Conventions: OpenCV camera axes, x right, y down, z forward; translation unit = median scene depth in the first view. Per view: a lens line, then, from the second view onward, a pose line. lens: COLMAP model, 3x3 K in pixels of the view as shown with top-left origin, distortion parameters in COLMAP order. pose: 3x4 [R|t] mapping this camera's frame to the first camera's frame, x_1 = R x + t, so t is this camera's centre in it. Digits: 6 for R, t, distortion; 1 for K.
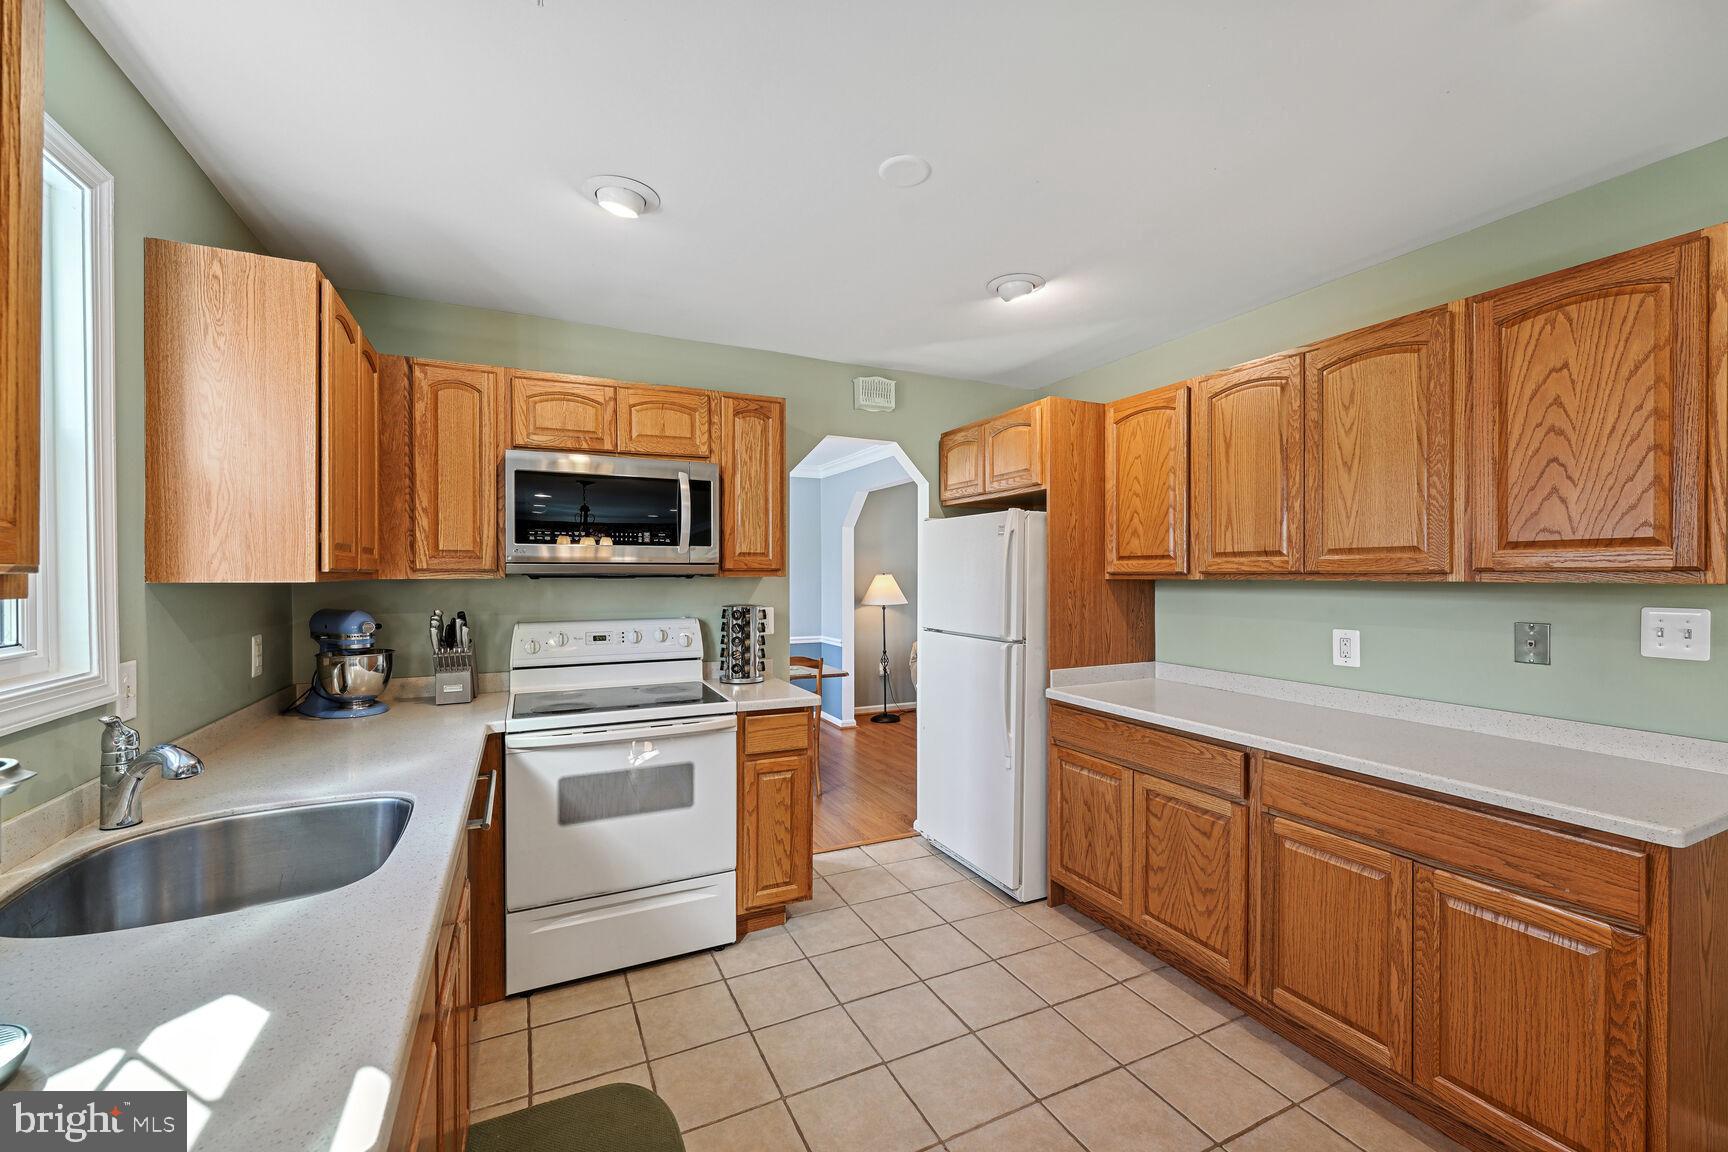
lens RADIAL K [[699.4, 0, 864.0], [0, 699.4, 576.0], [0, 0, 1]] dist [0.001161, 0.000103]
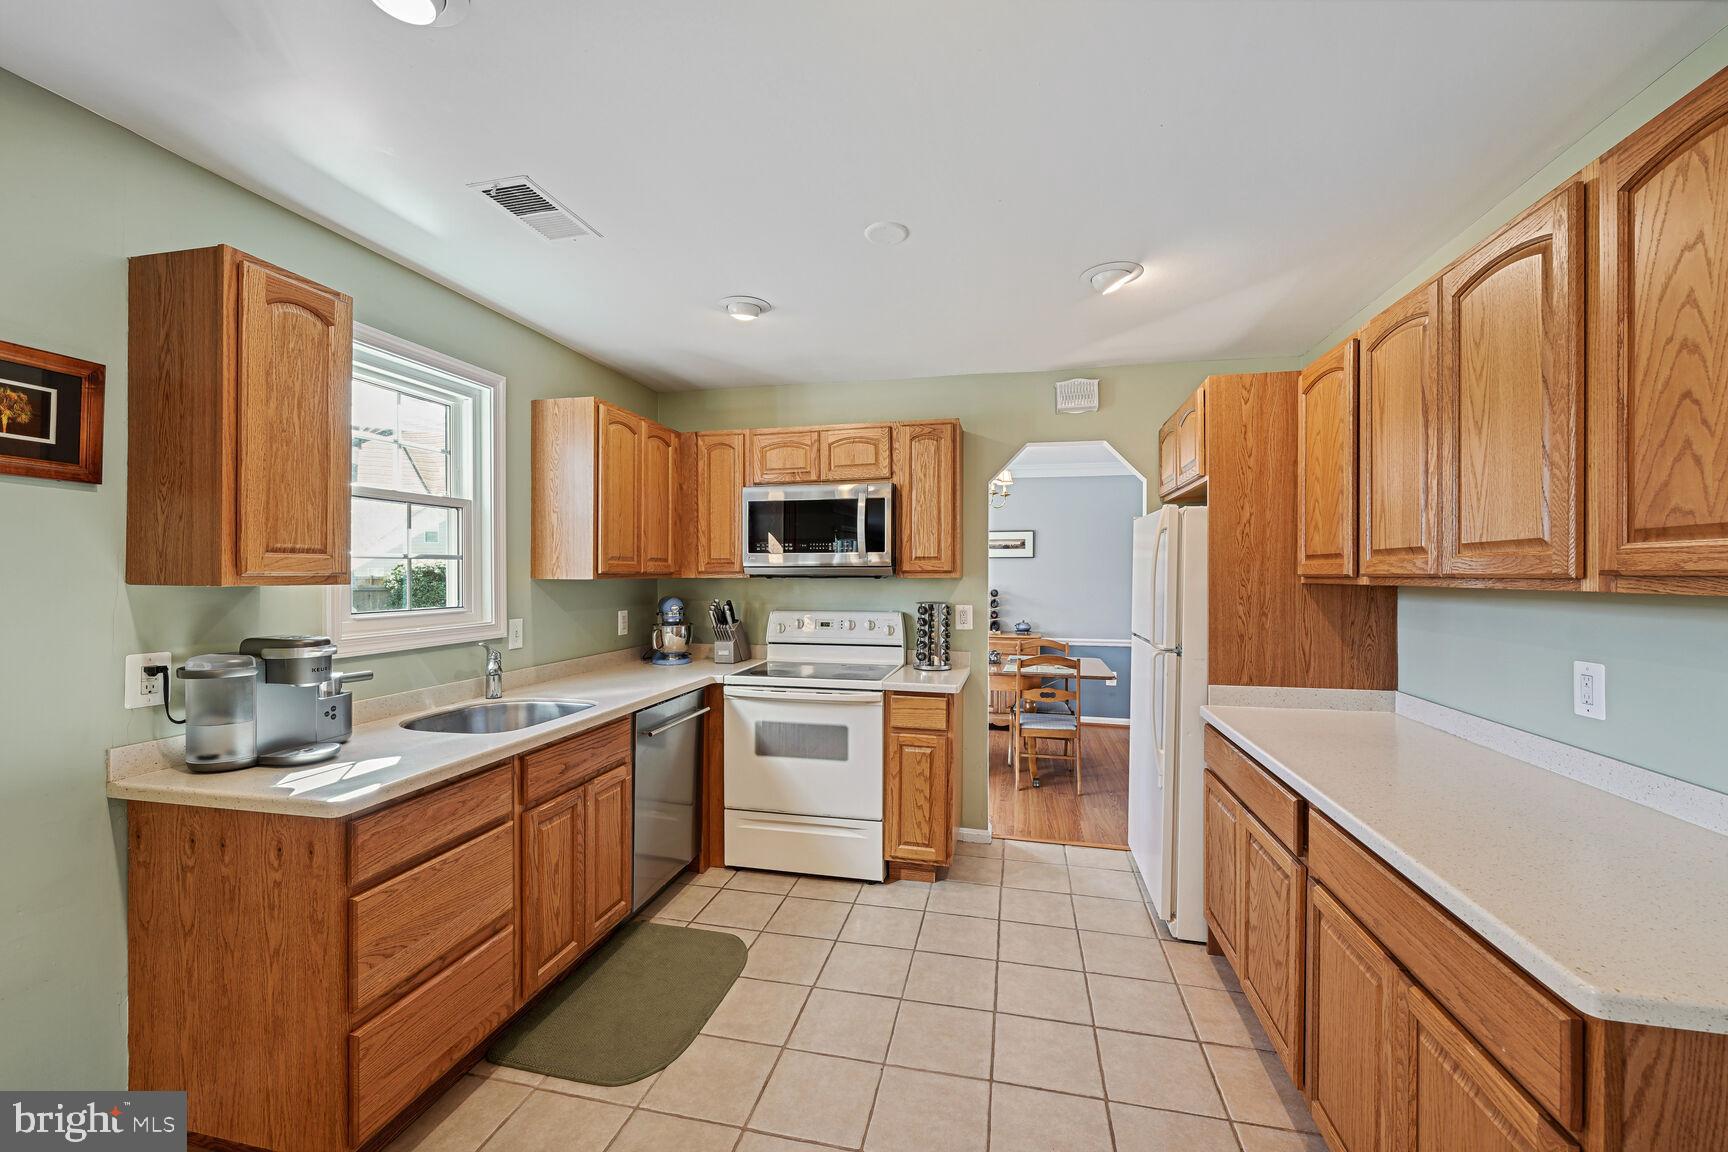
lens RADIAL K [[686.8, 0, 864.0], [0, 686.8, 576.0], [0, 0, 1]] dist [0.000965, -0.000286]
pose [[0.783993, 0.004710, -0.620752, 0.516049], [-0.004981, 0.999987, 0.001296, -0.002894], [0.620750, 0.002076, 0.784006, 0.053711]]
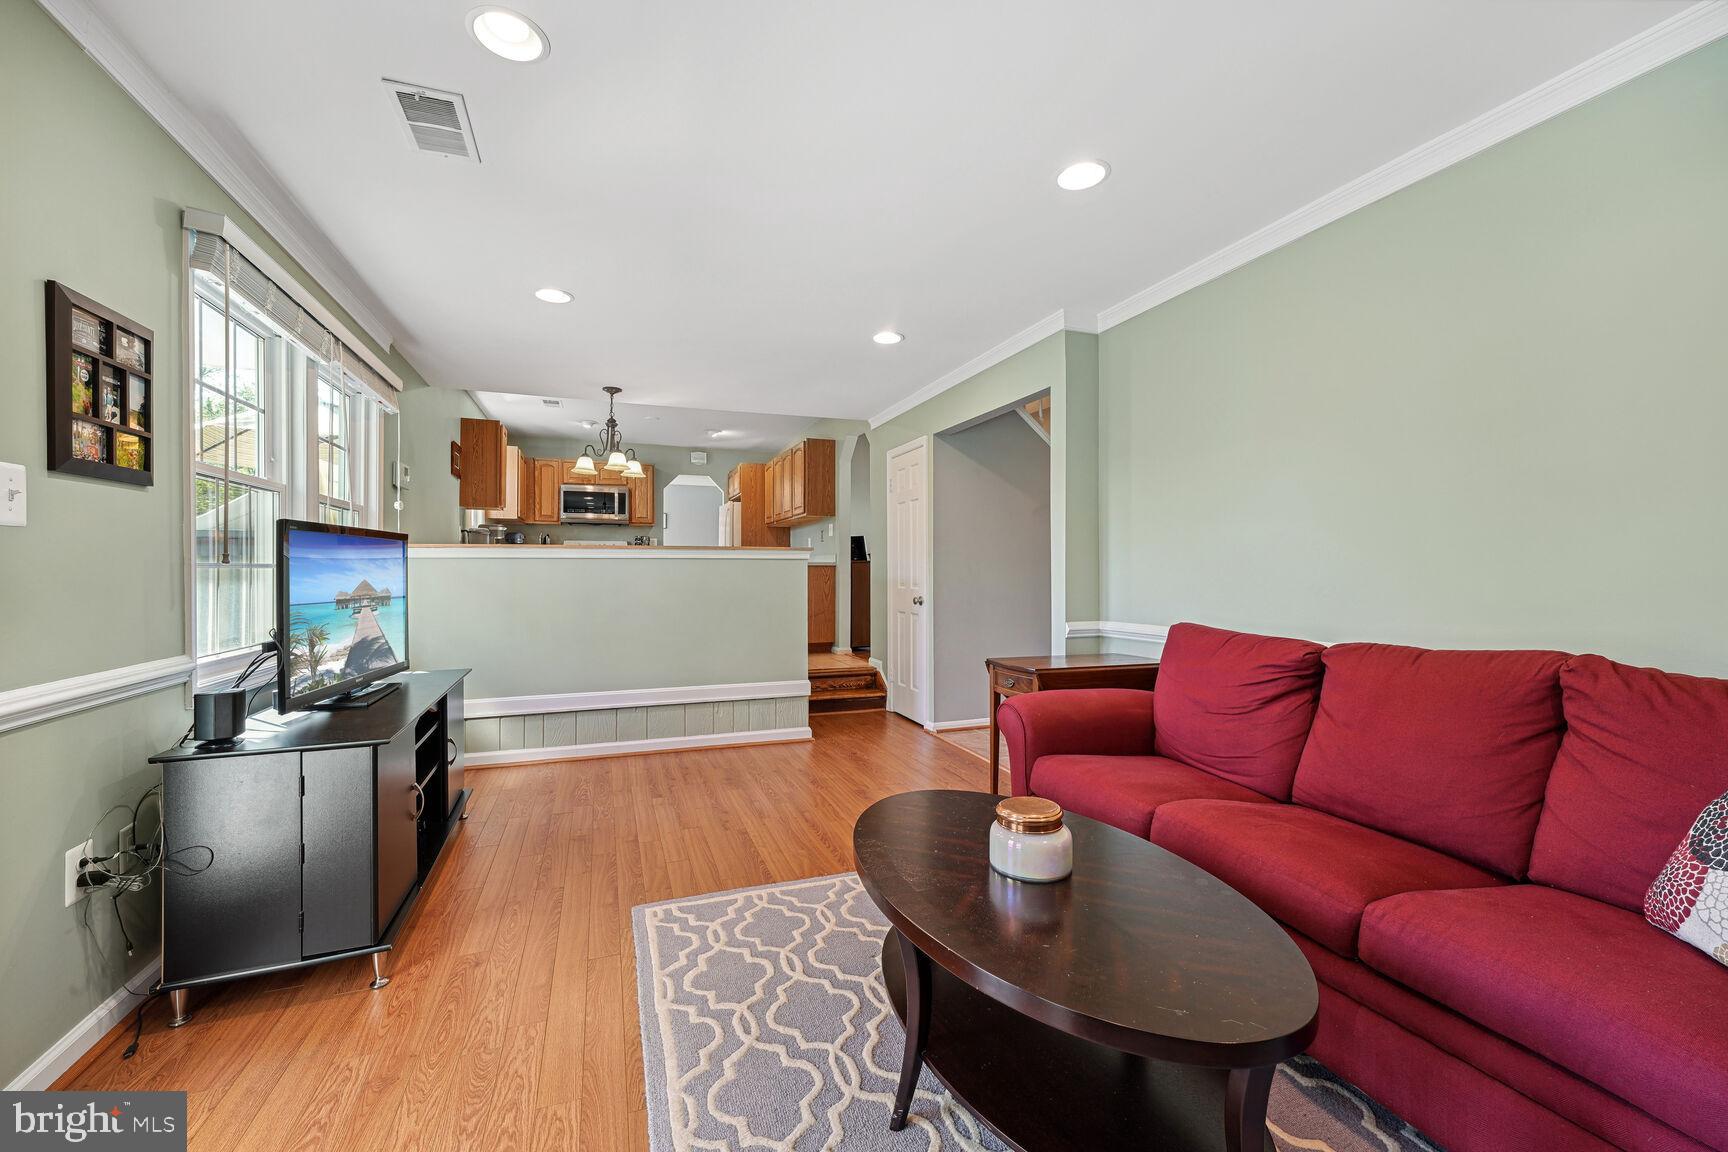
lens RADIAL K [[699.4, 0, 864.0], [0, 699.4, 576.0], [0, 0, 1]] dist [0.001161, 0.000103]
pose [[0.995588, 0.004666, -0.093721, 1.164392], [-0.004159, 0.999976, 0.005603, 0.215770], [0.093745, -0.005189, 0.995583, -2.050934]]
